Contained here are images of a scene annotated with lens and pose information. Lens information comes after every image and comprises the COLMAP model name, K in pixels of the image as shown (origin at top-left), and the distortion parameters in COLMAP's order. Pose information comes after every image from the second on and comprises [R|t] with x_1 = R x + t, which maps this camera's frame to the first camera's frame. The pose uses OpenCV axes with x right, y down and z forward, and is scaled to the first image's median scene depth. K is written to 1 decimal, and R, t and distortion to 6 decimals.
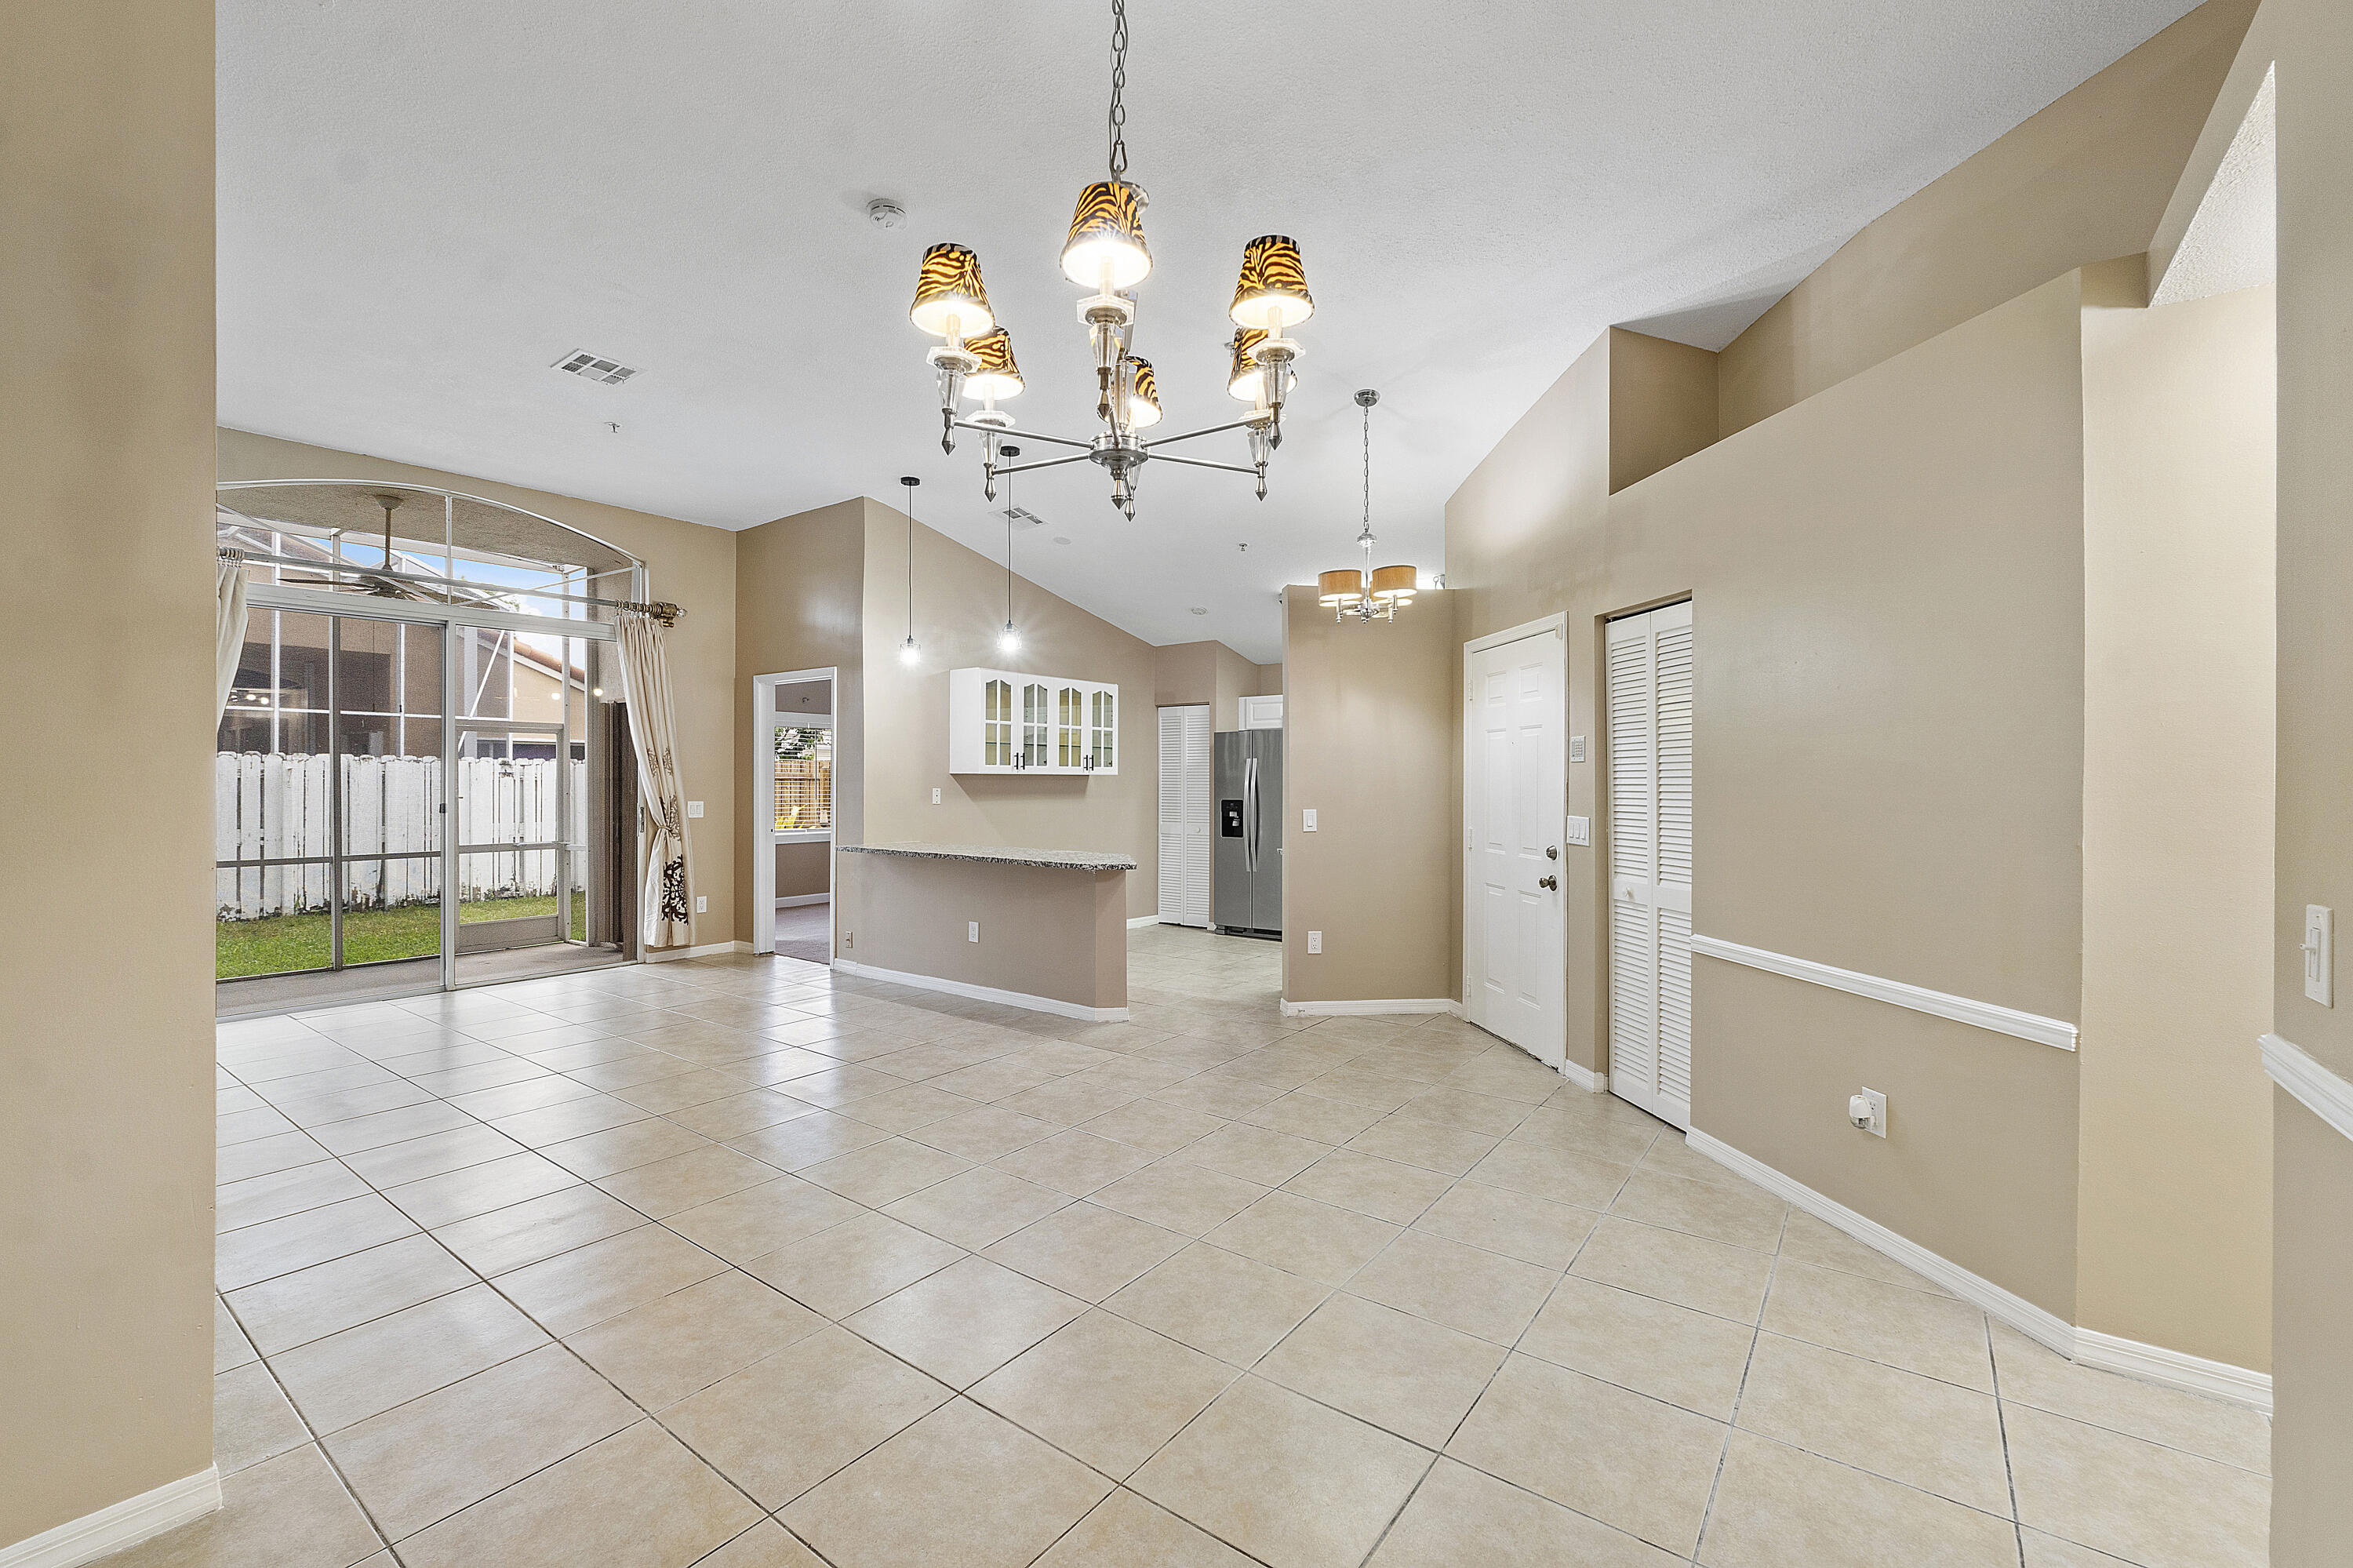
lens RADIAL K [[986.7, 0, 1167.0], [0, 986.7, 778.4], [0, 0, 1]] dist [-0.010437, 0.000004]
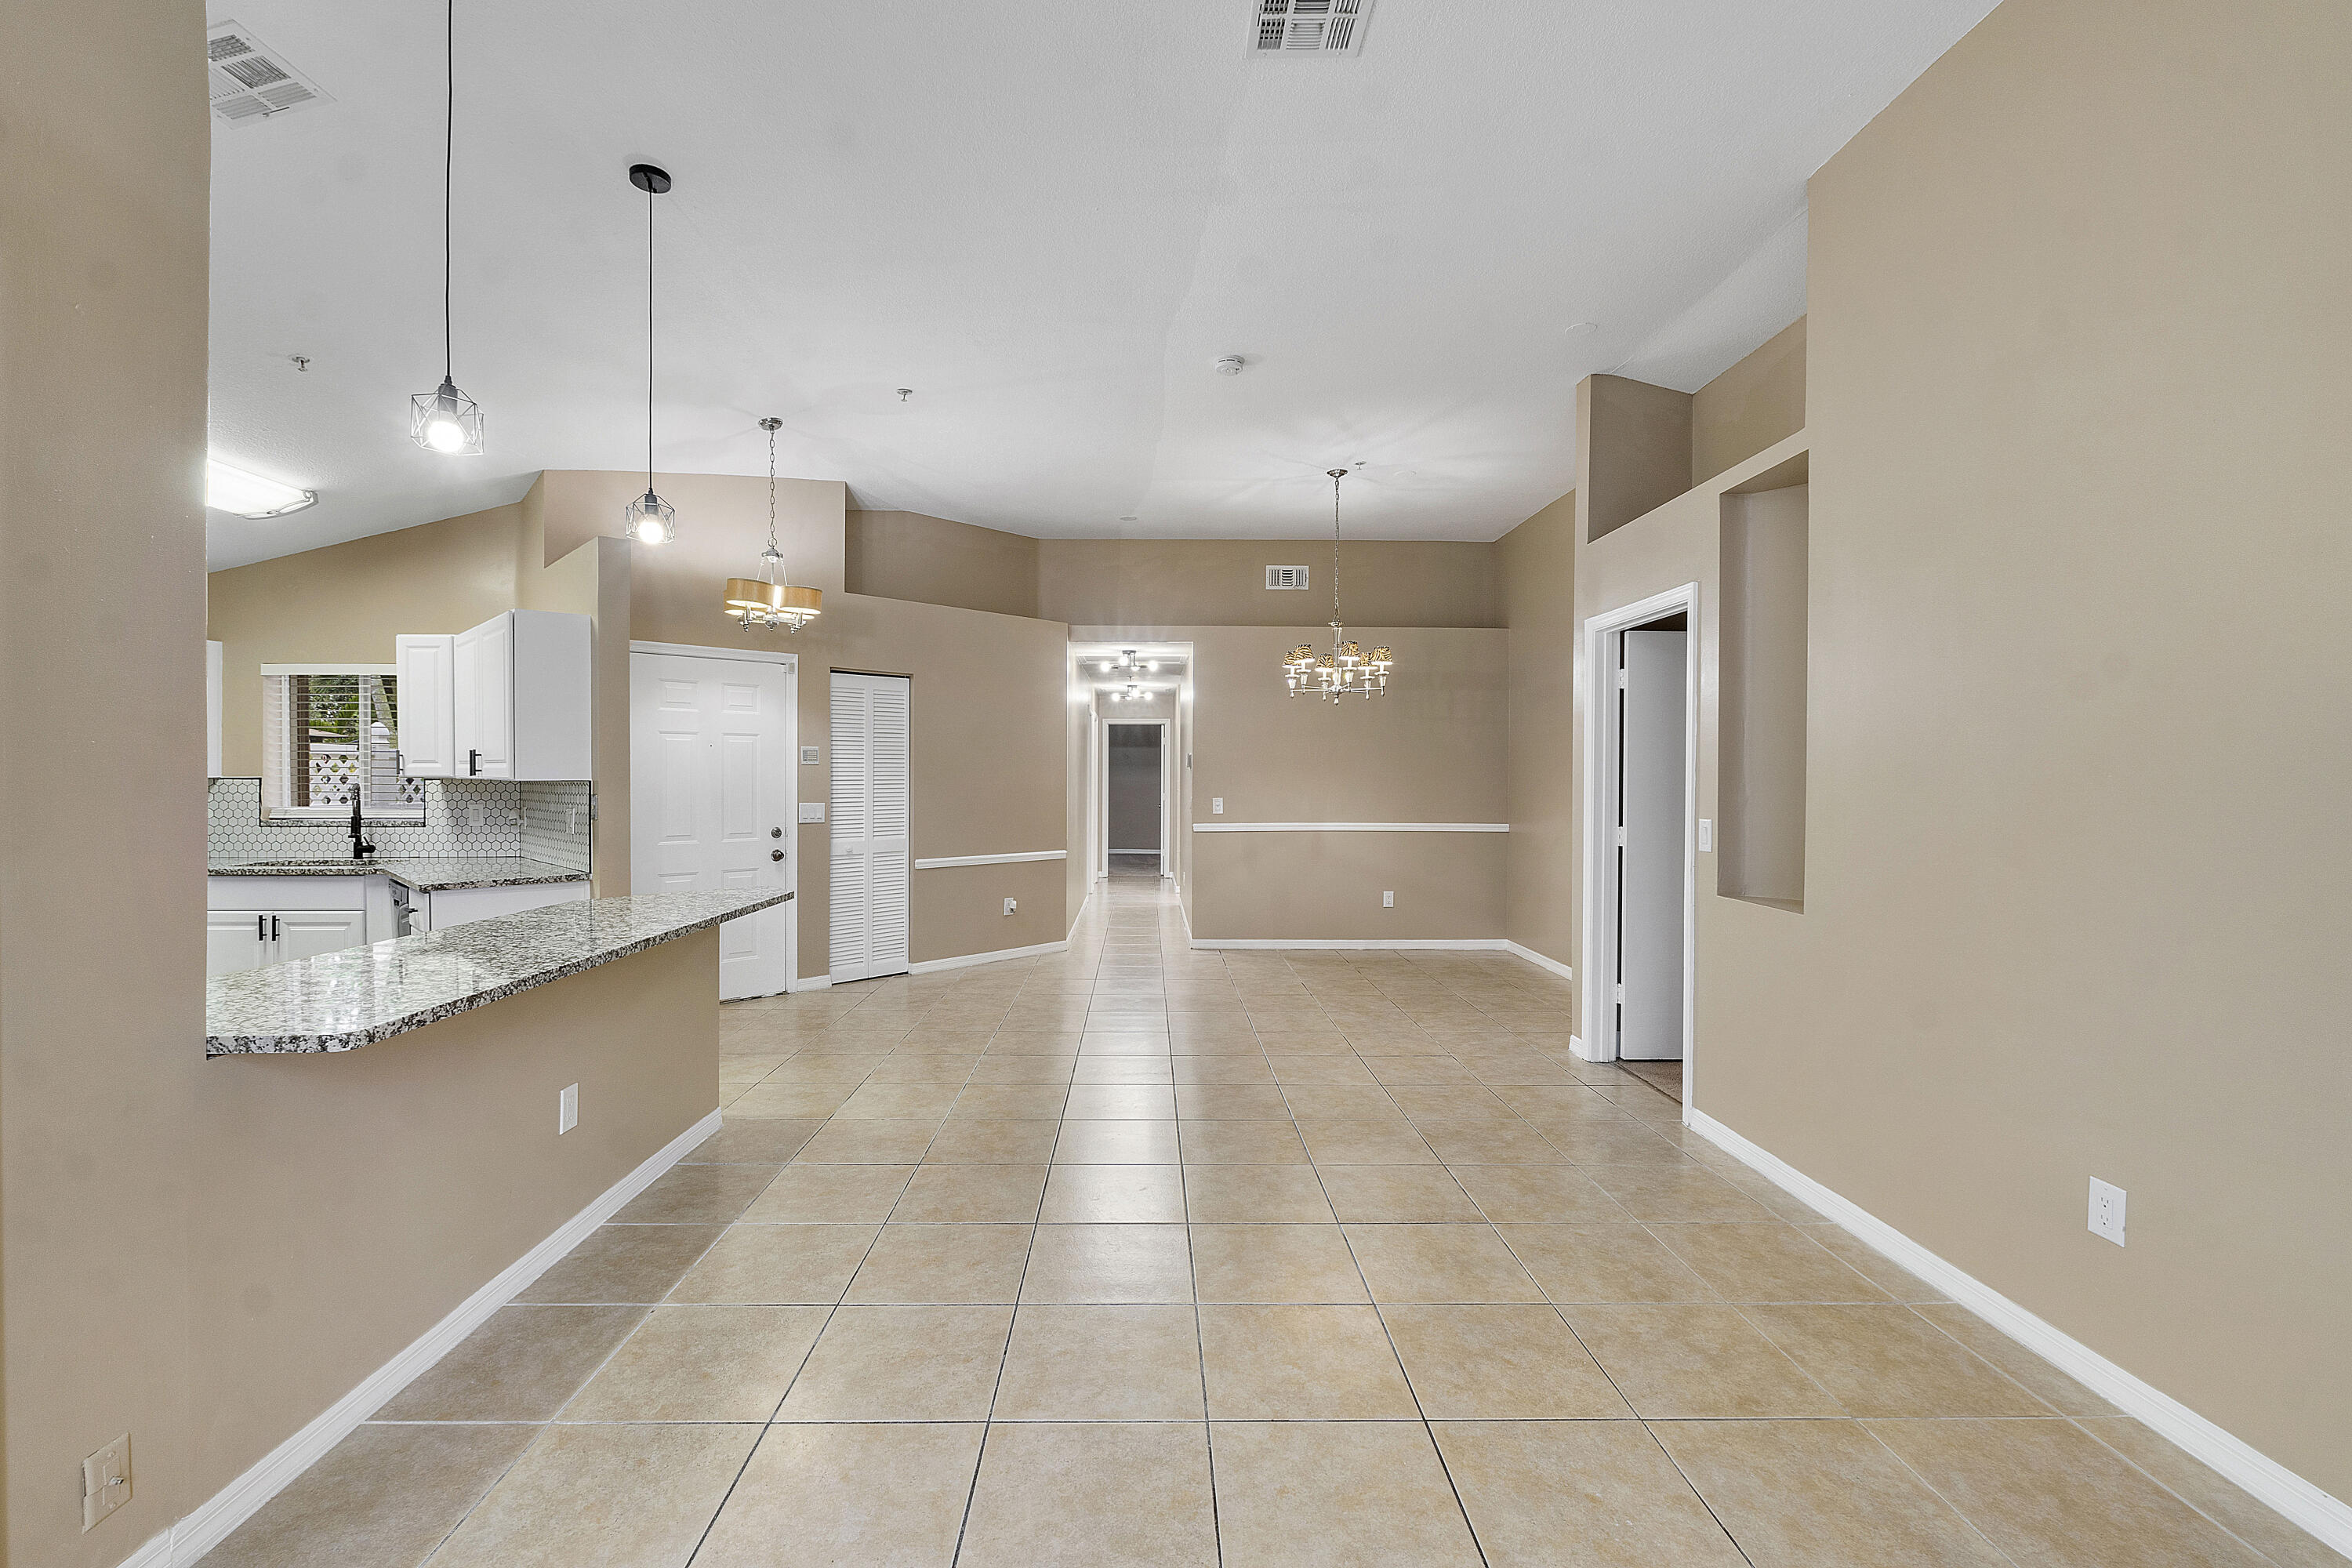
lens RADIAL K [[986.3, 0, 1166.5], [0, 986.3, 778.4], [0, 0, 1]] dist [-0.010437, 0.000004]
pose [[-0.613454, -0.000811, 0.789730, -0.994497], [0.002541, 0.999992, 0.003001, 0.001428], [-0.789727, 0.003848, -0.613447, 1.446987]]
